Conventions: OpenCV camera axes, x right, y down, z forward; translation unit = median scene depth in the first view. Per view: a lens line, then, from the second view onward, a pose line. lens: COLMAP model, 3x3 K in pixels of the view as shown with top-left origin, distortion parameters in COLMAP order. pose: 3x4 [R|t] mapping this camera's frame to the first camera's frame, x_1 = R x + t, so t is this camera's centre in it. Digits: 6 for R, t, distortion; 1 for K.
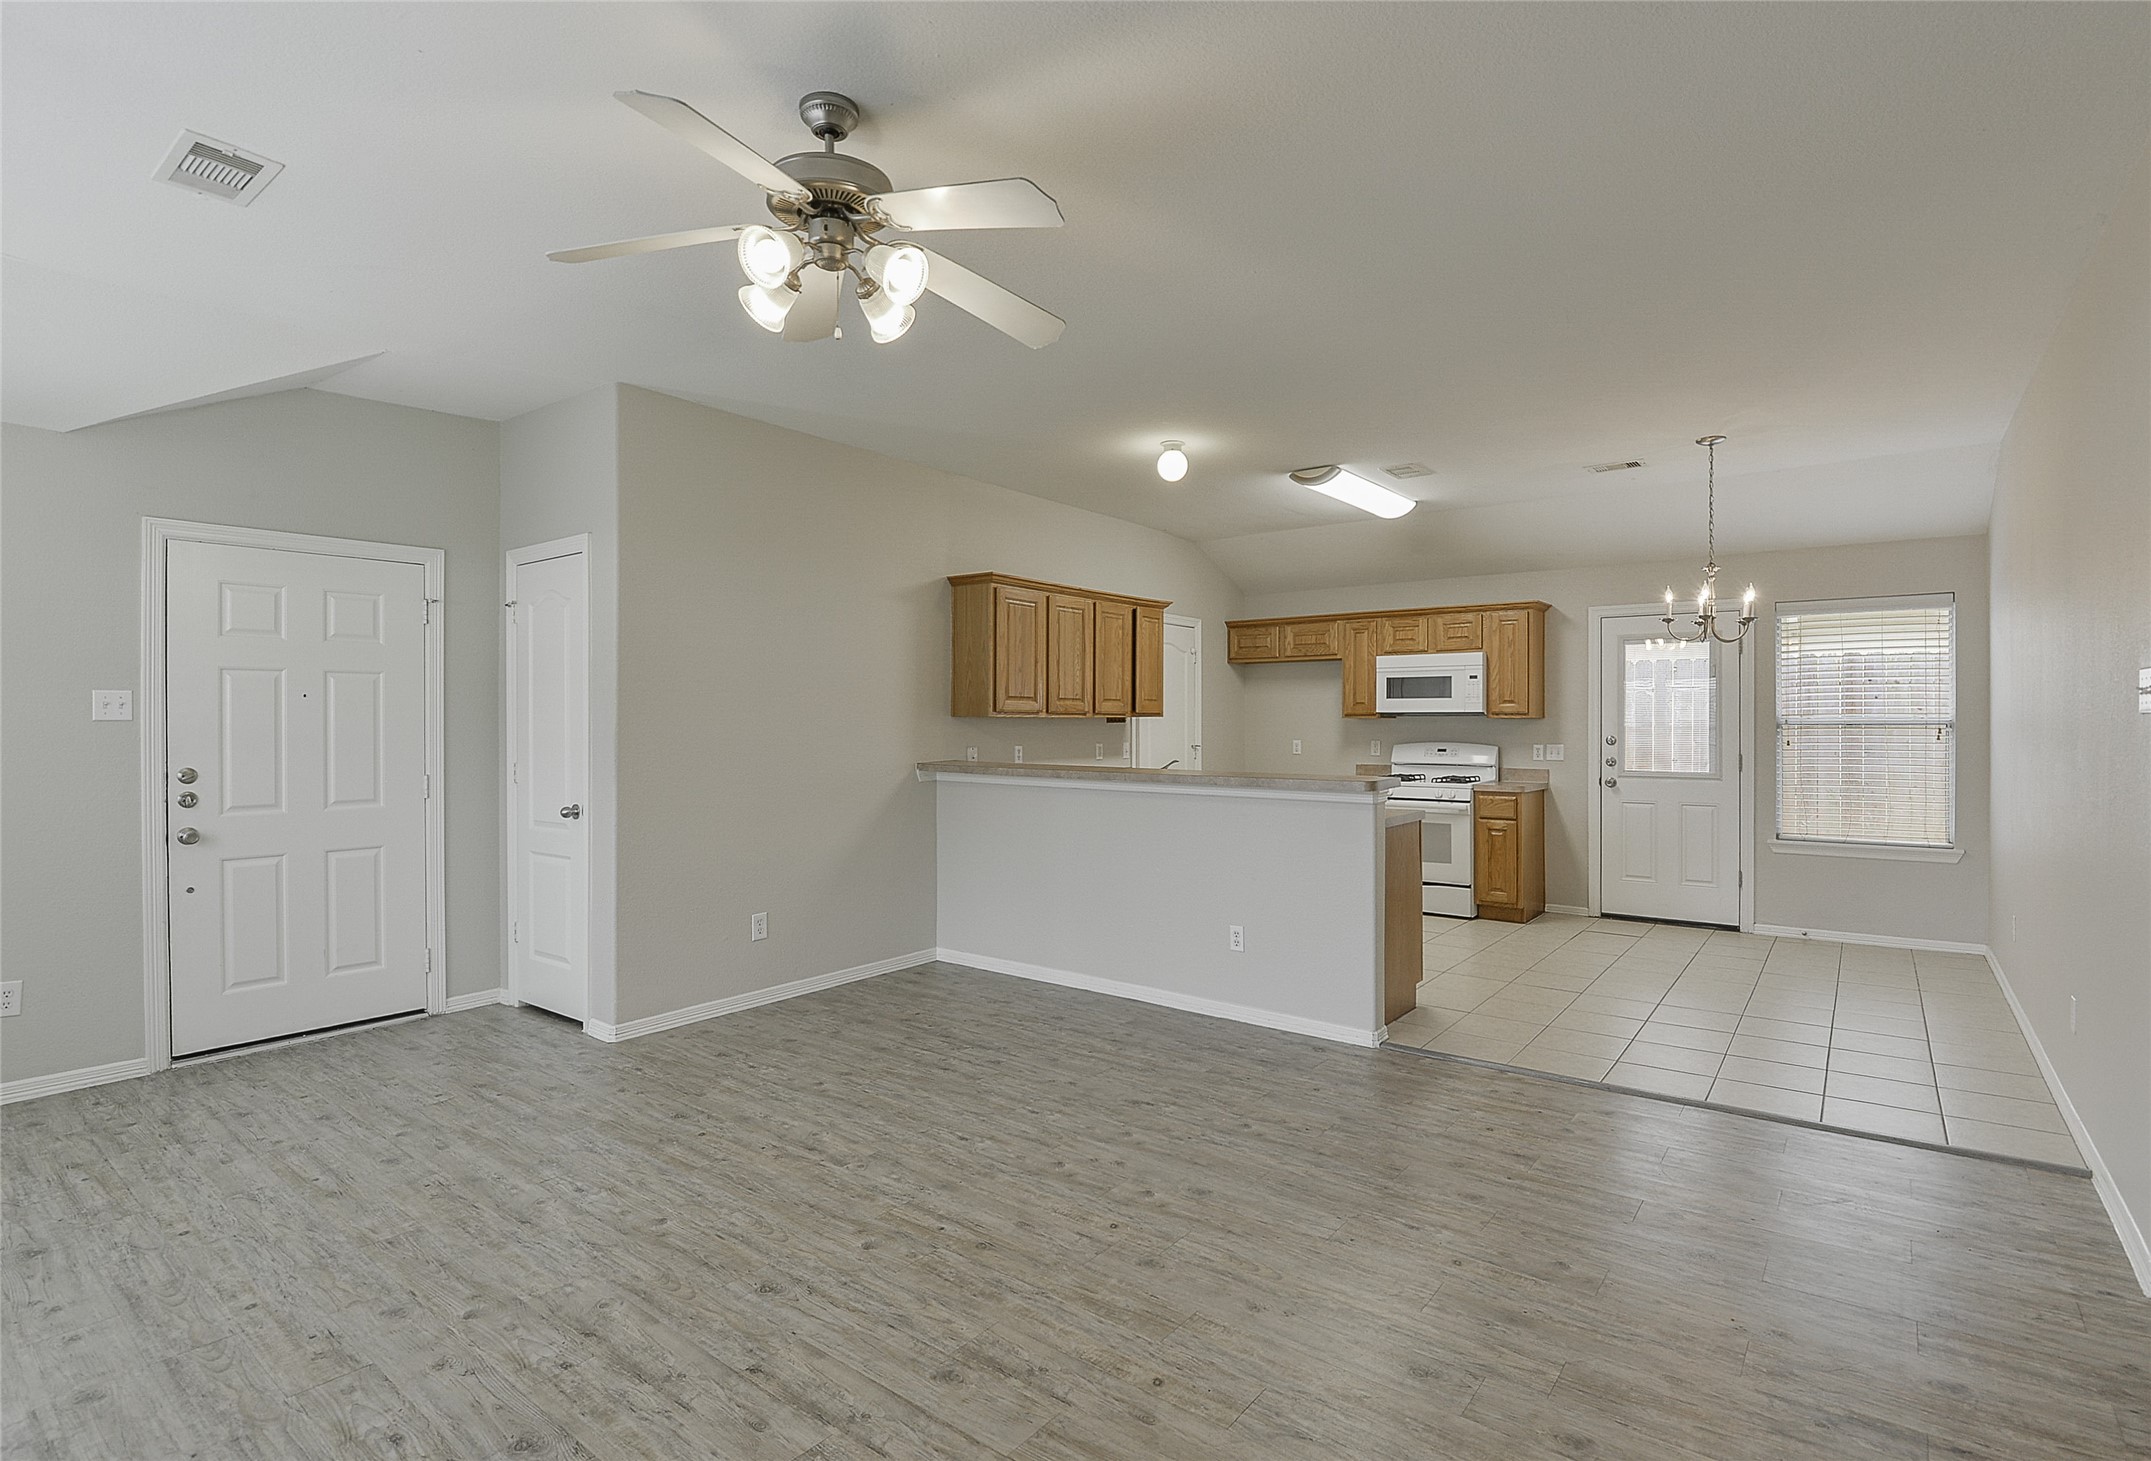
lens RADIAL K [[1026.8, 0, 1085.8], [0, 1026.8, 724.7], [0, 0, 1]] dist [0.020836, -0.036824]
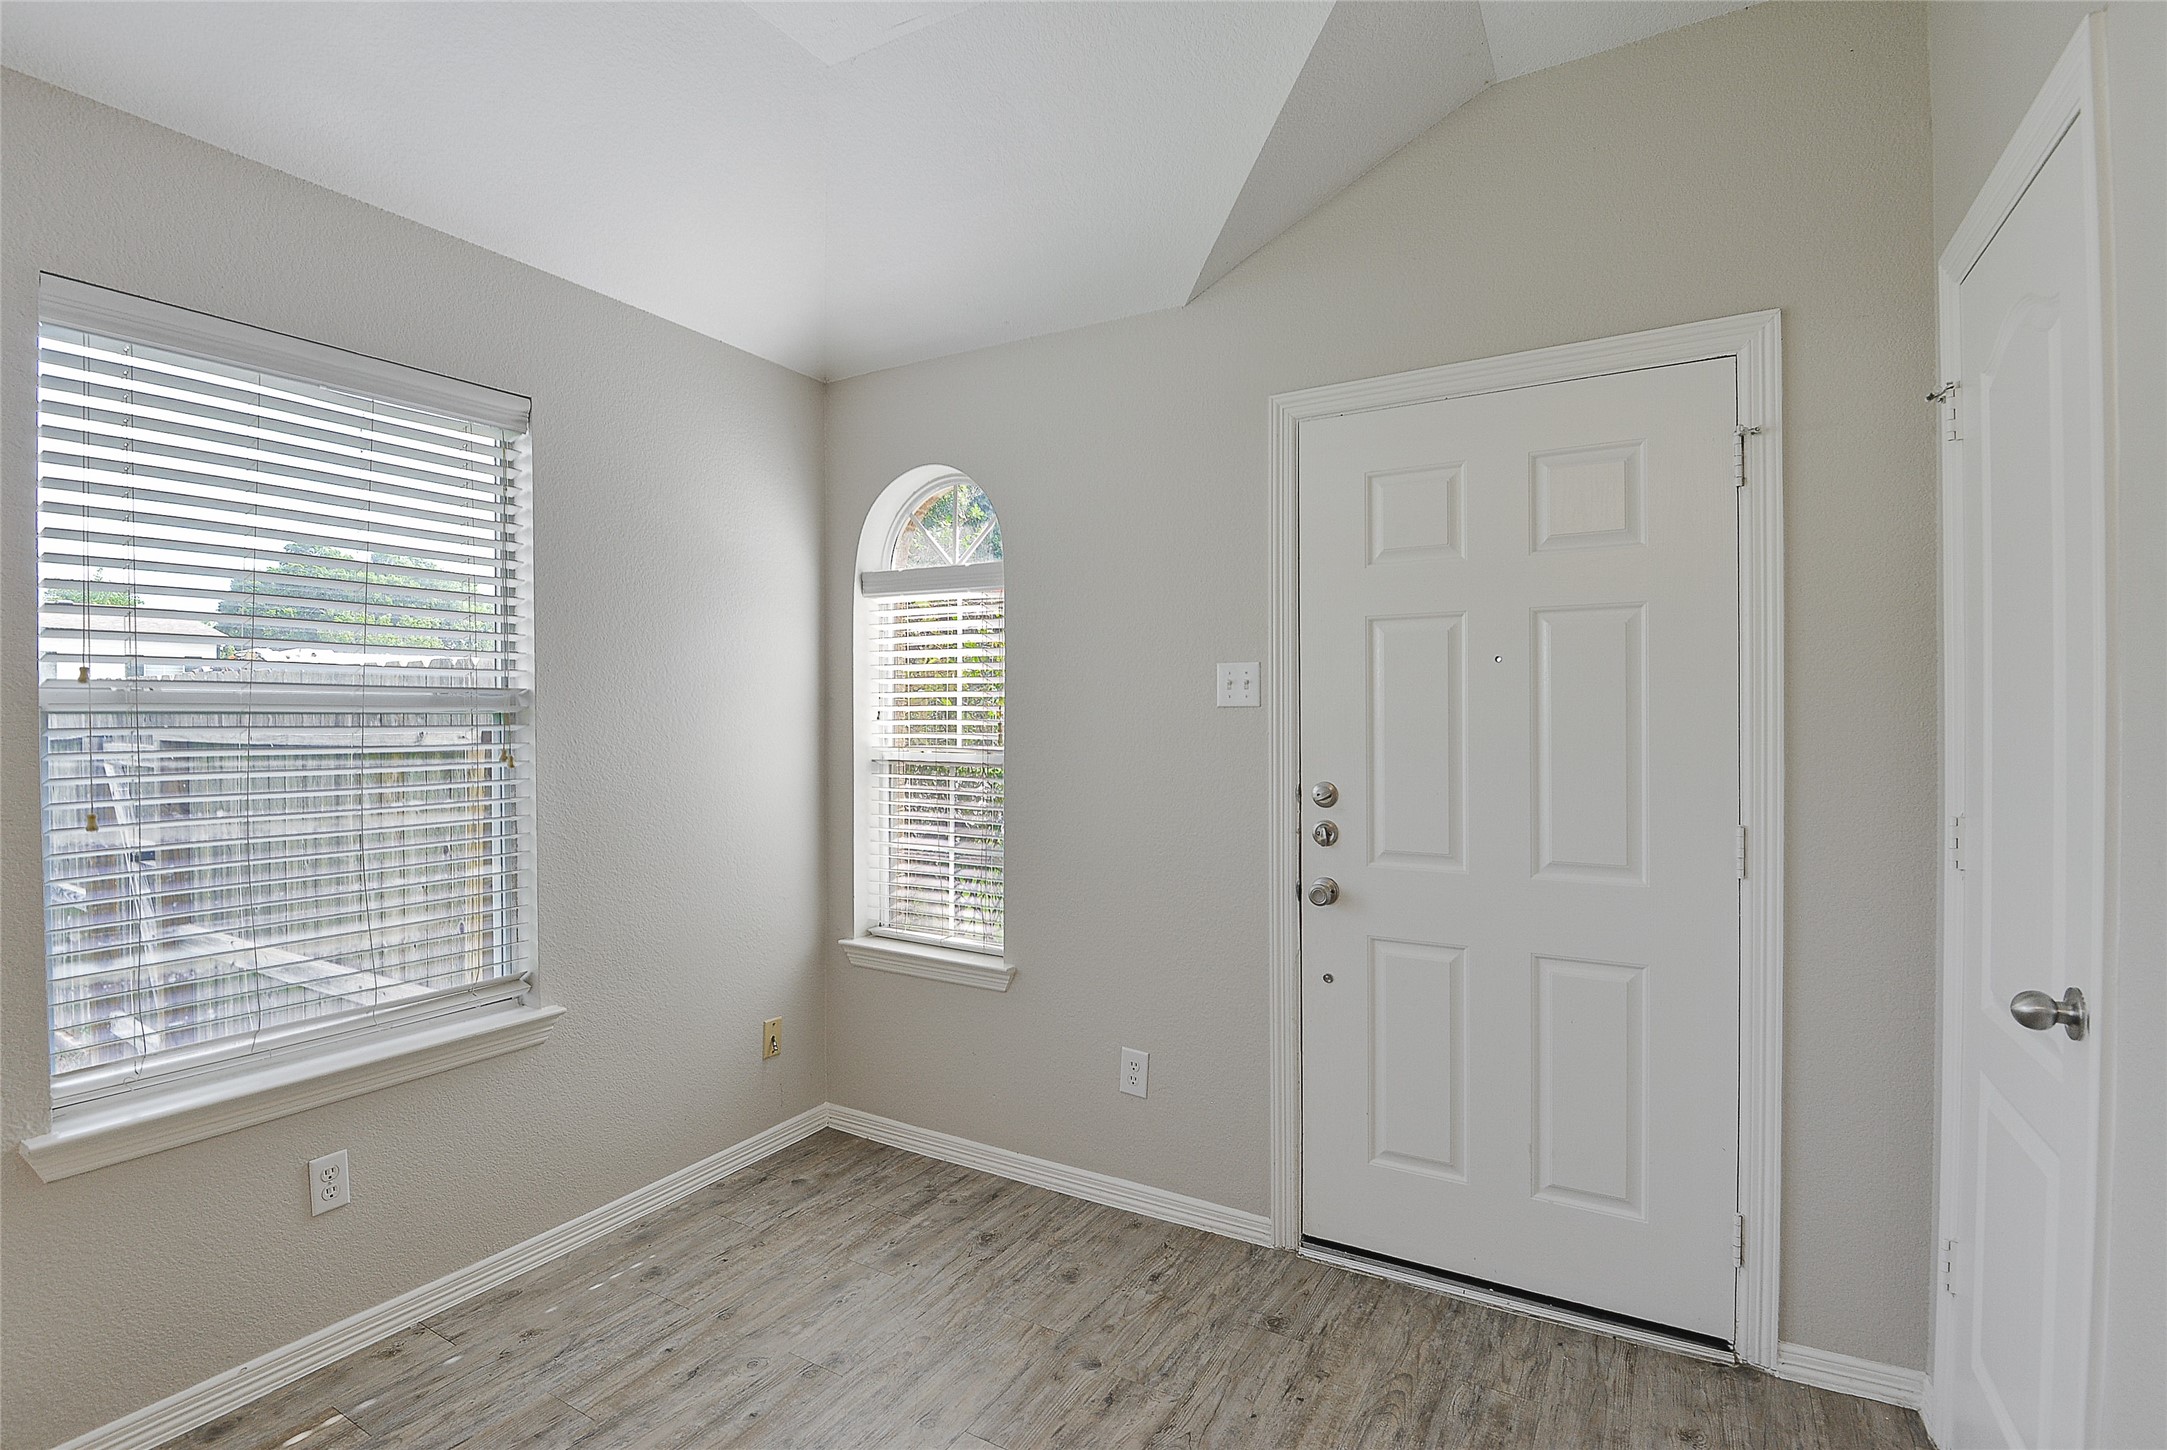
lens RADIAL K [[1008.9, 0, 1077.5], [0, 1008.9, 719.4], [0, 0, 1]] dist [0.002832, -0.018420]
pose [[0.135228, 0.004395, -0.990805, -0.207082], [-0.000811, 0.999990, 0.004325, 0.000937], [0.990814, 0.000219, 0.135230, 0.549057]]
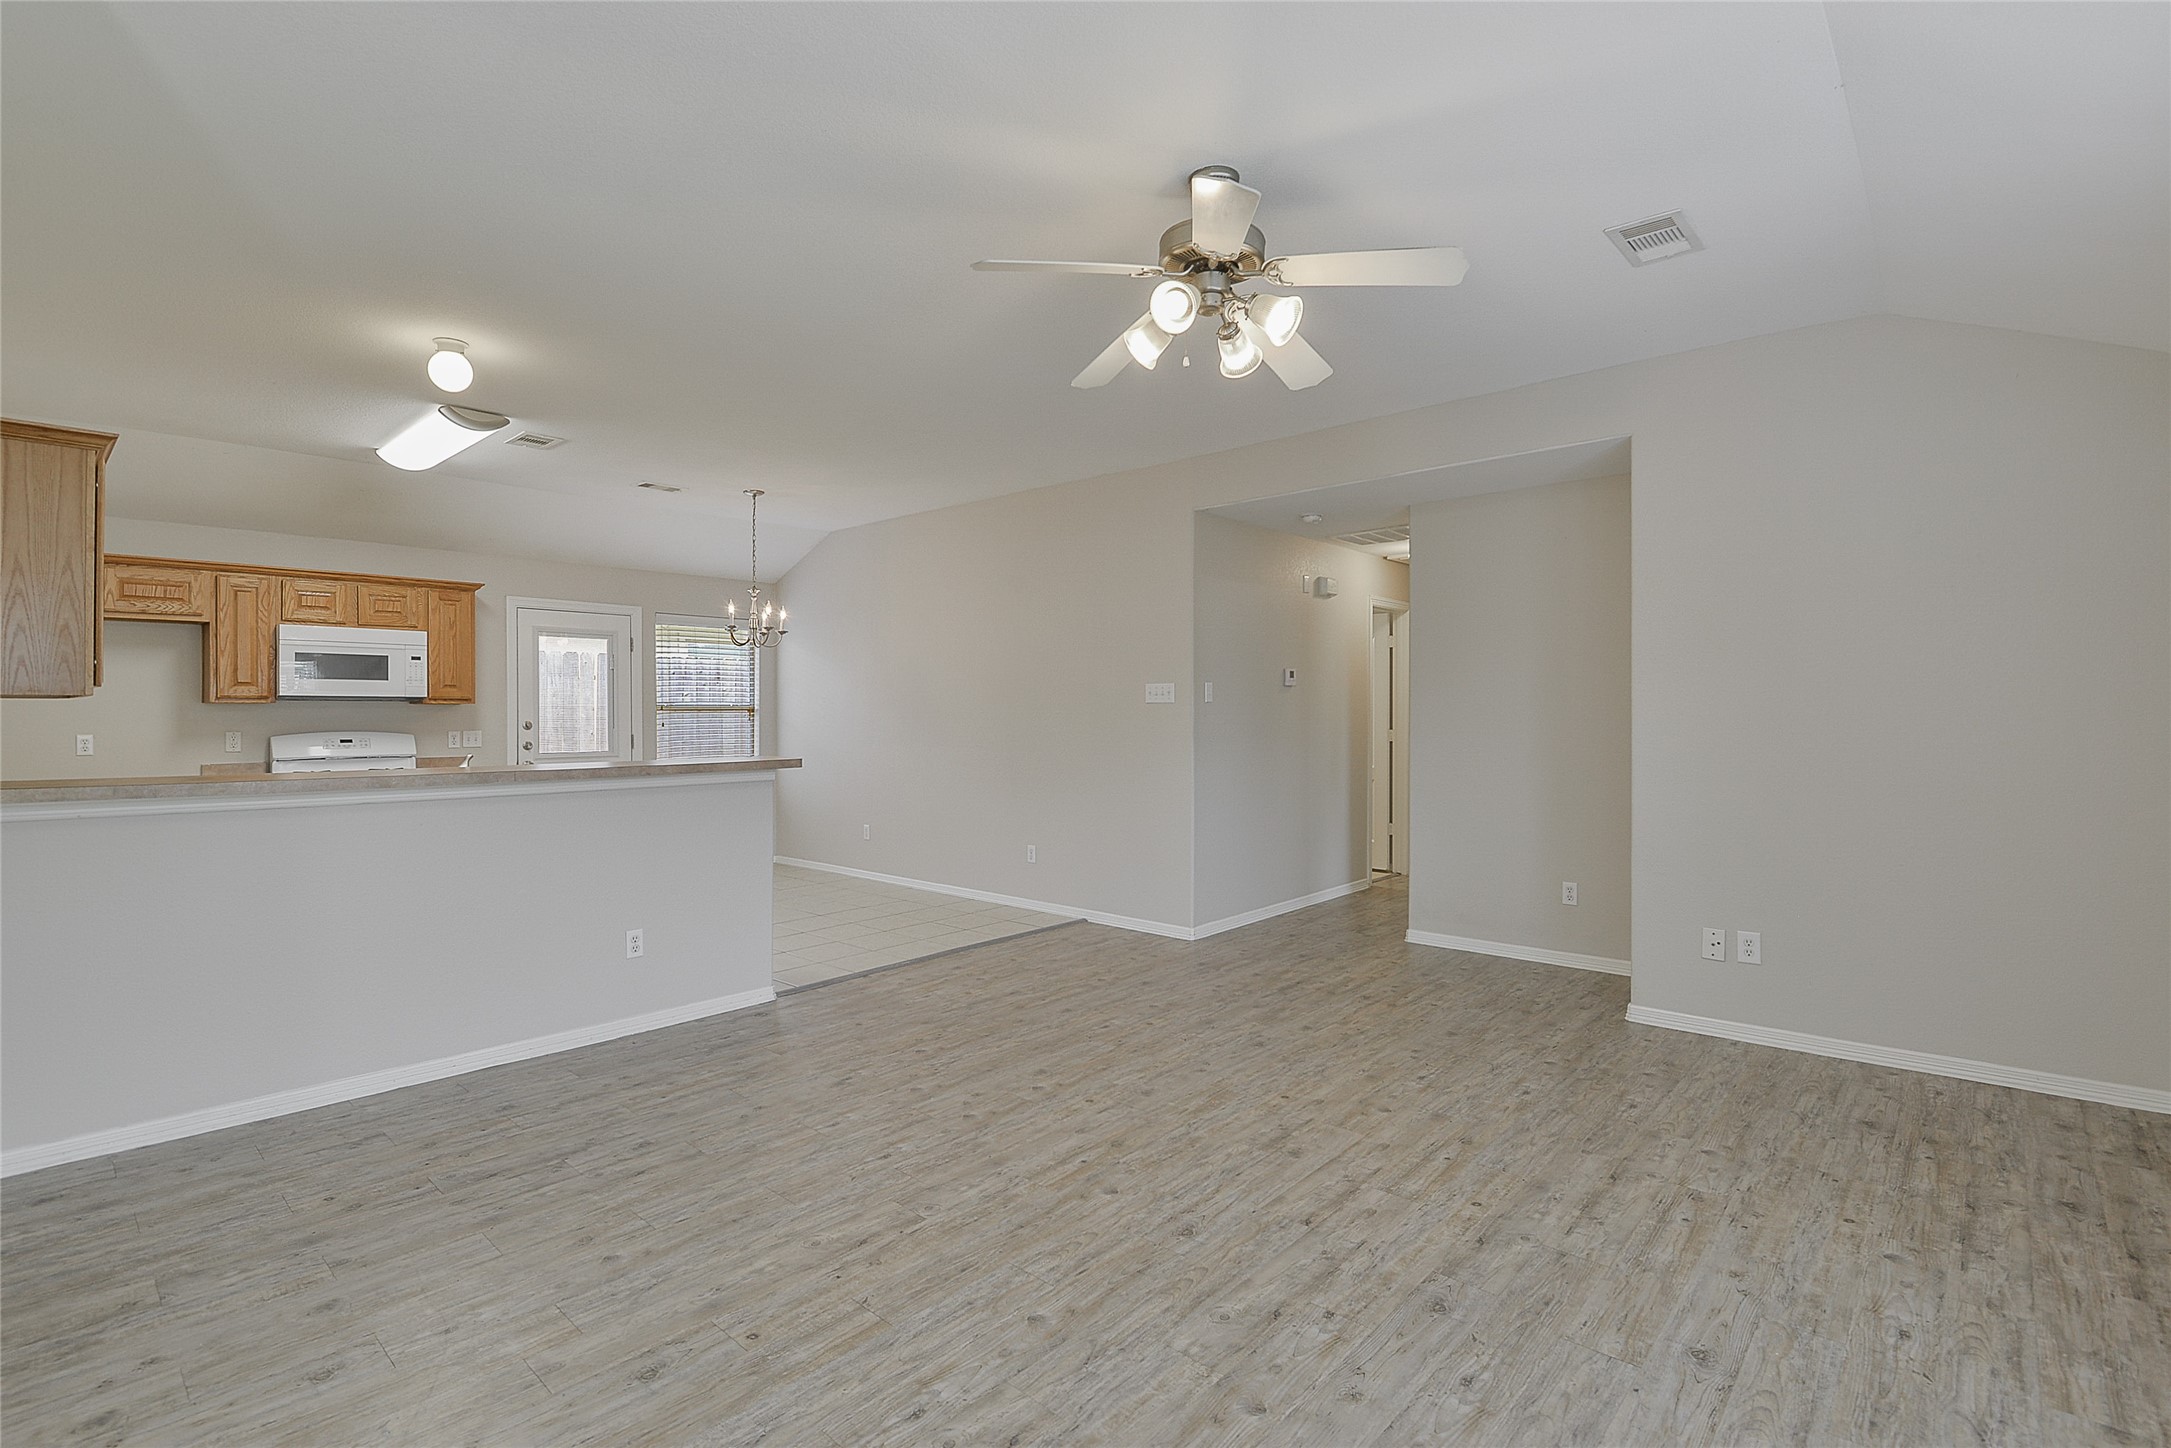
lens RADIAL K [[1010.7, 0, 1079.5], [0, 1010.7, 718.4], [0, 0, 1]] dist [0.002832, -0.018420]
pose [[0.078157, -0.007605, 0.996912, -0.594826], [0.004623, 0.999963, 0.007266, 0.003987], [-0.996930, 0.004041, 0.078189, 0.450436]]
